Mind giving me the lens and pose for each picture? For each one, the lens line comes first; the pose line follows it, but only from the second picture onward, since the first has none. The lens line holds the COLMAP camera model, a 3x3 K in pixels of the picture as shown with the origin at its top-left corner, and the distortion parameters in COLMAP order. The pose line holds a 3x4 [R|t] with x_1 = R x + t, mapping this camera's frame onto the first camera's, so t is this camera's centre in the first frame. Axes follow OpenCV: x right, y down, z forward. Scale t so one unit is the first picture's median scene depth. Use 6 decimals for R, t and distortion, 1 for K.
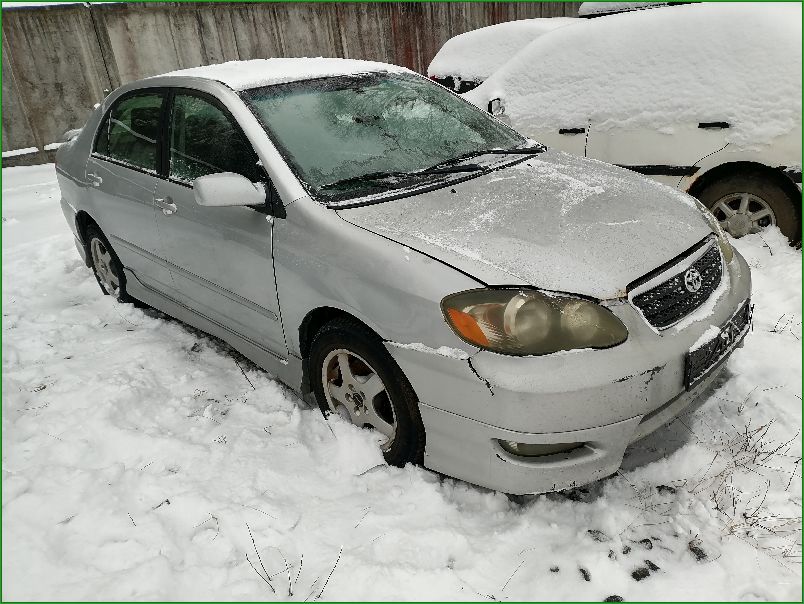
lens RADIAL K [[606.5, 0, 402.0], [0, 606.5, 302.0], [0, 0, 1]] dist [0.006305, 0.004761]
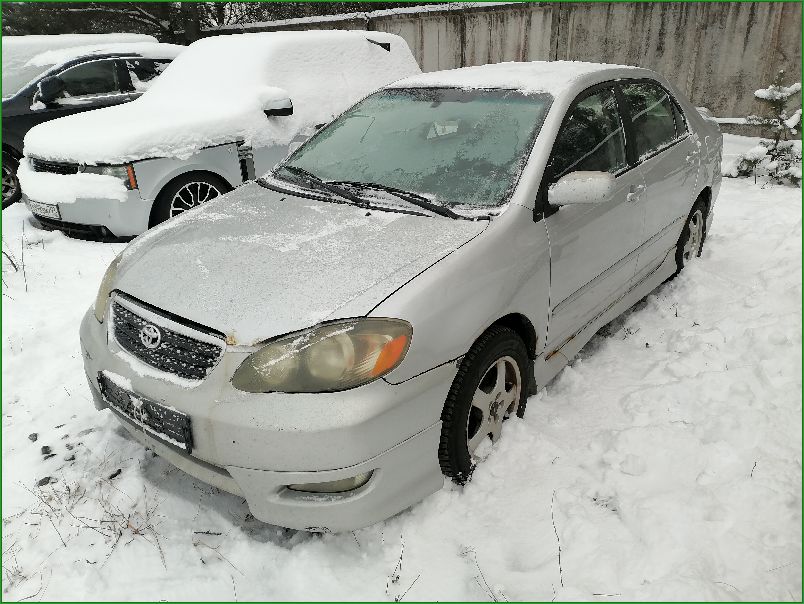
lens RADIAL K [[606.5, 0, 402.0], [0, 606.5, 302.0], [0, 0, 1]] dist [0.006305, 0.004761]
pose [[0.109499, 0.448138, -0.887233, 1.076676], [-0.377907, 0.844342, 0.379834, -0.480935], [0.919346, 0.293700, 0.261809, 0.866230]]
